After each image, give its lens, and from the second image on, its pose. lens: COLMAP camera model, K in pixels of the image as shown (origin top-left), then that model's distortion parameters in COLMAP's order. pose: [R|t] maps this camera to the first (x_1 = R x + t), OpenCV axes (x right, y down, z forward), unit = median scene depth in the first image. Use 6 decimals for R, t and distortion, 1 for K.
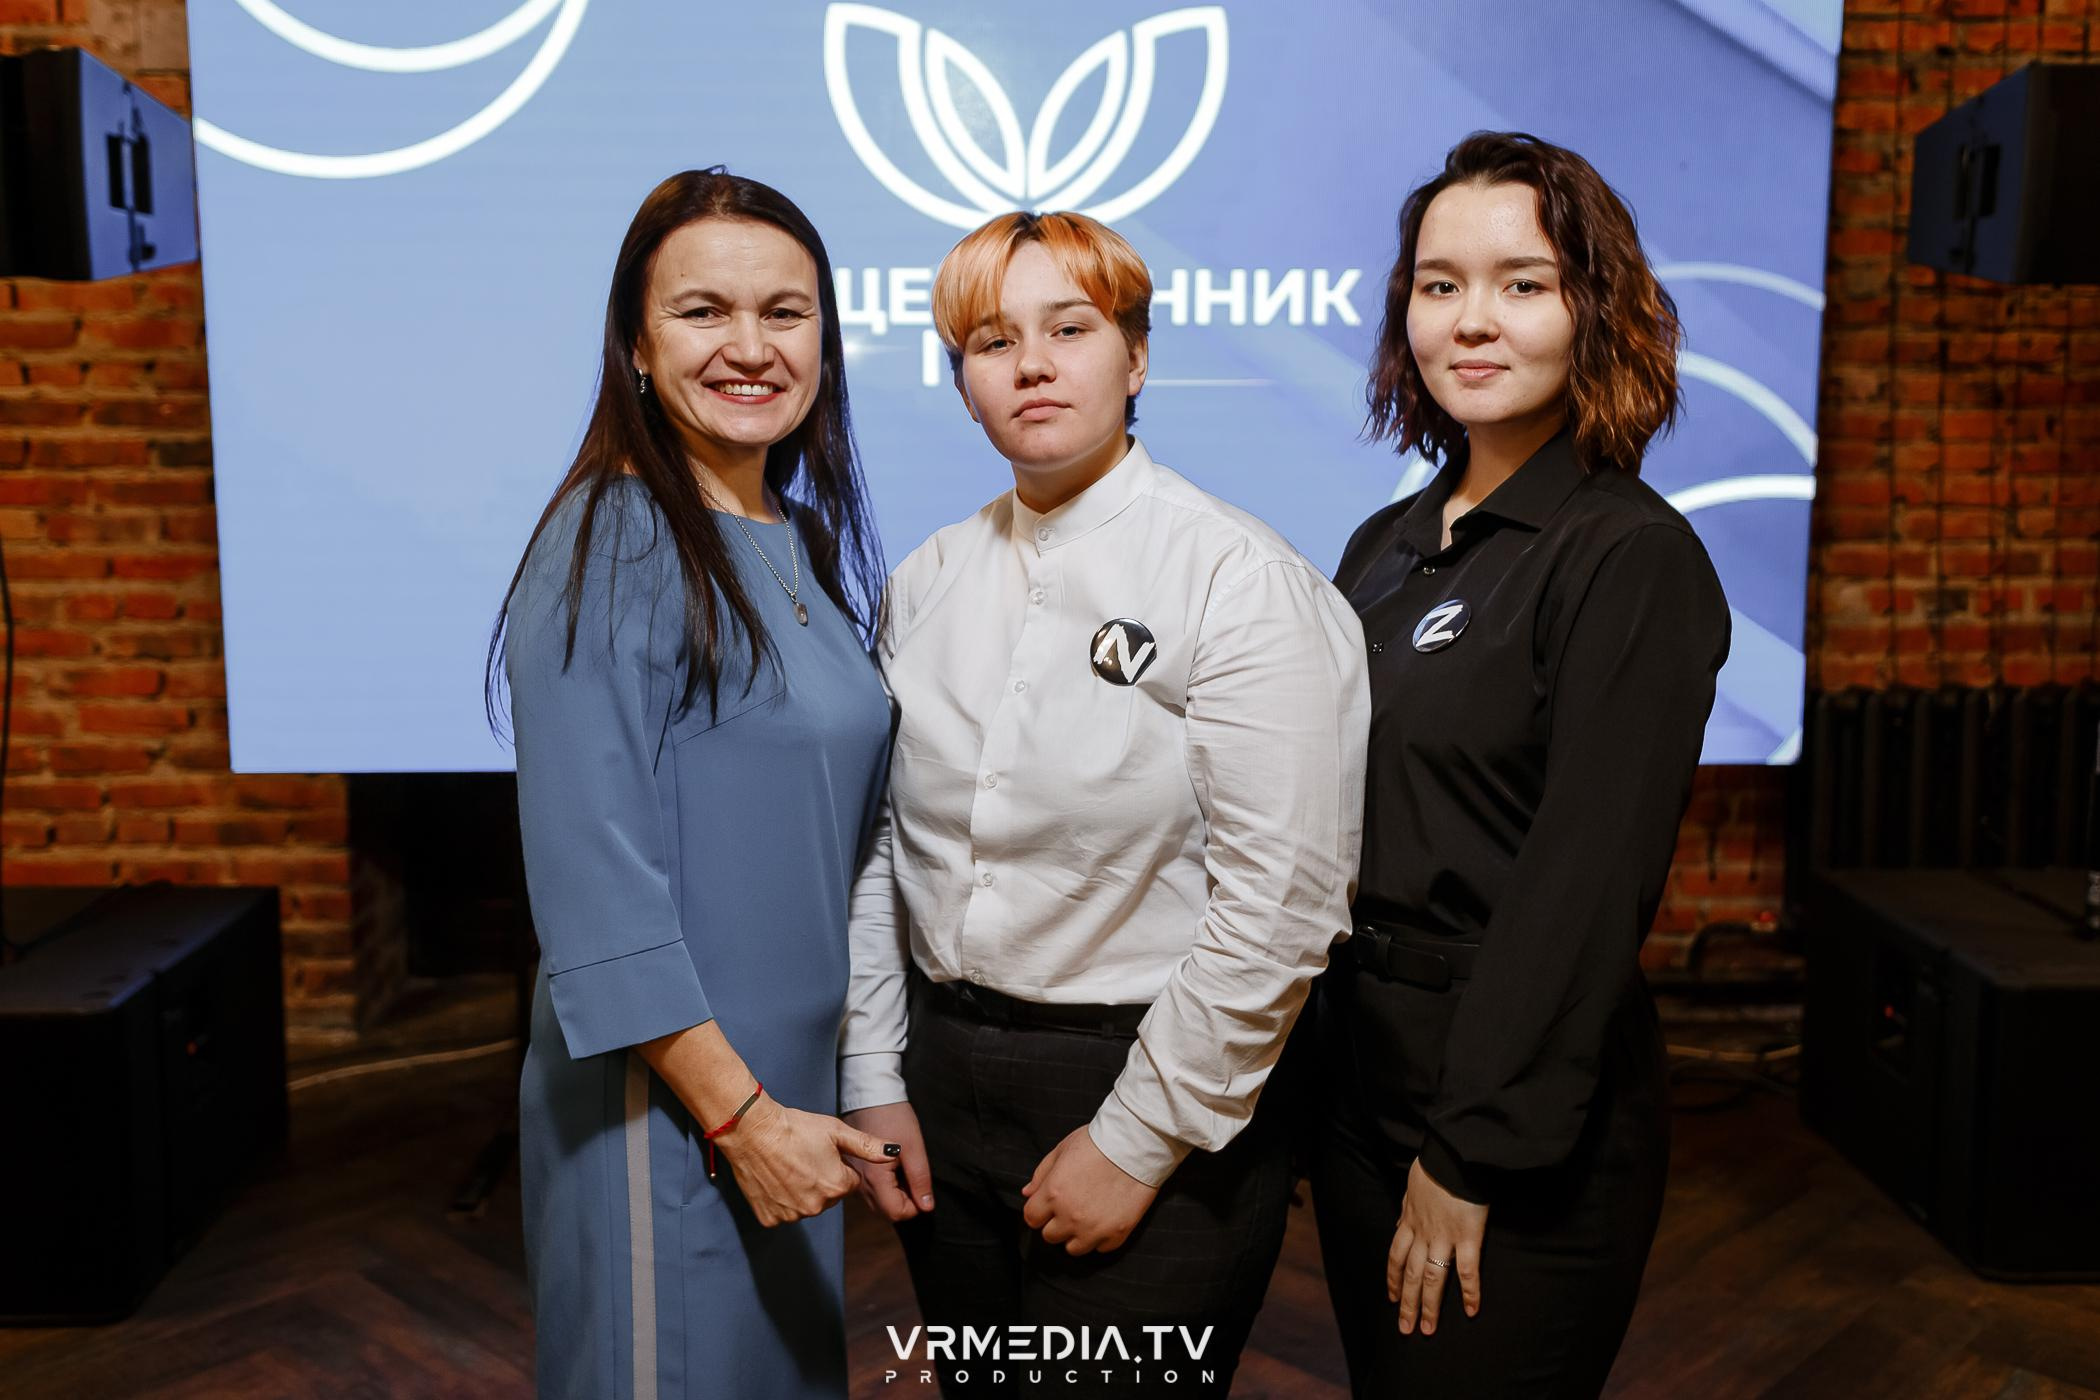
lens RADIAL K [[1736.4, 0, 1053.3], [0, 1736.4, 657.7], [0, 0, 1]] dist [0.001309, 0.007013]
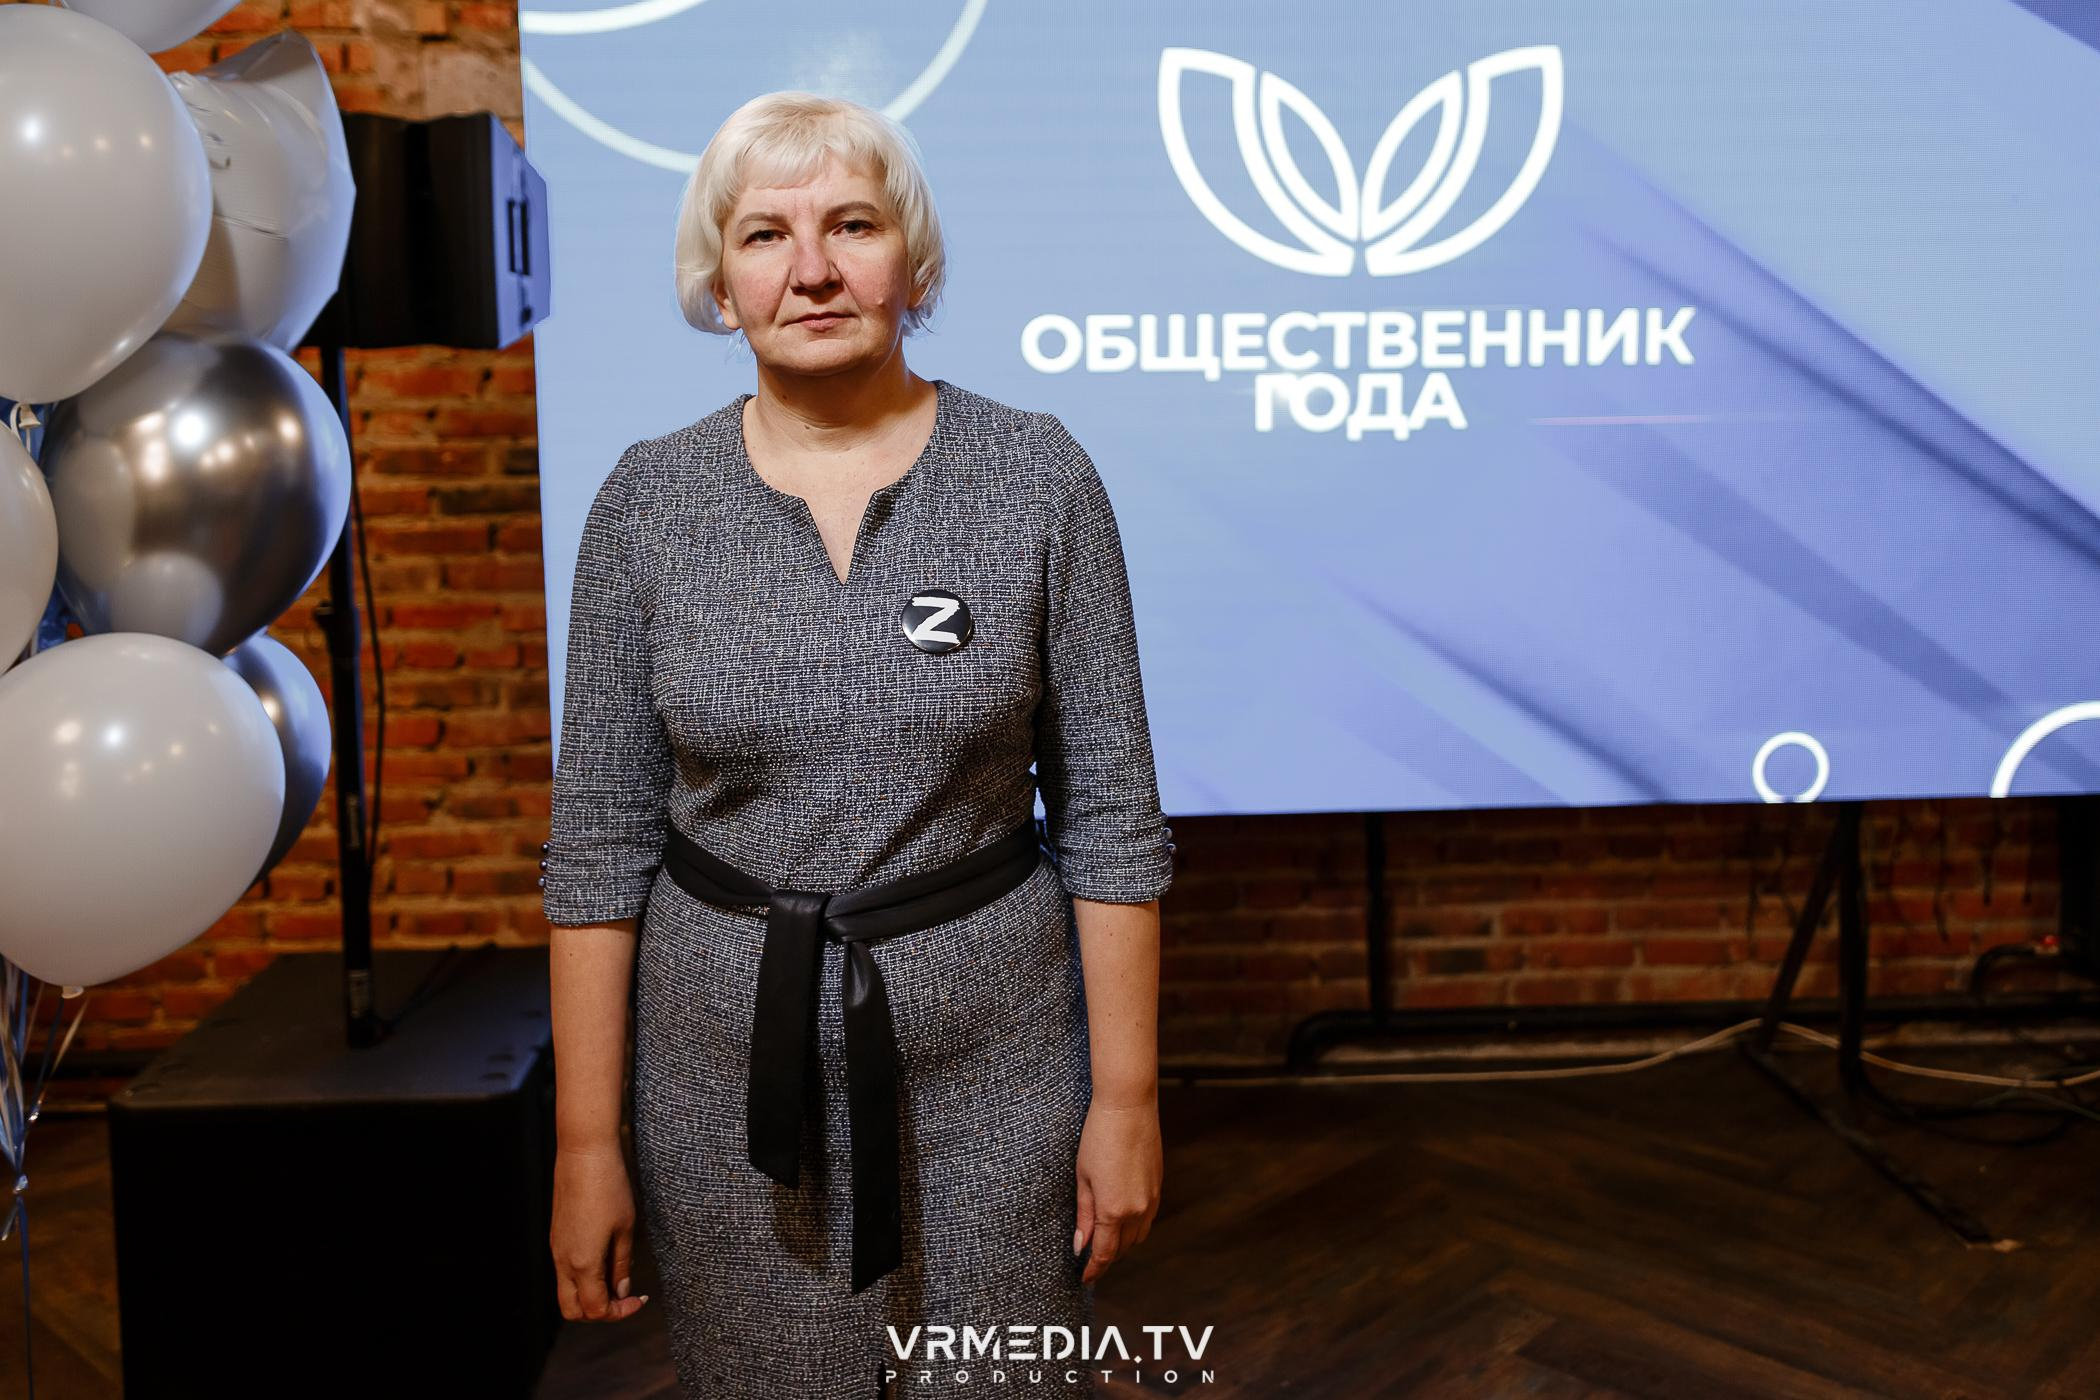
lens RADIAL K [[1704.0, 0, 1043.3], [0, 1704.0, 609.1], [0, 0, 1]] dist [0.000558, -0.001413]
pose [[0.999852, -0.015042, 0.008292, -0.178111], [0.015137, 0.999819, -0.011524, -0.039506], [-0.008117, 0.011647, 0.999899, 0.025727]]
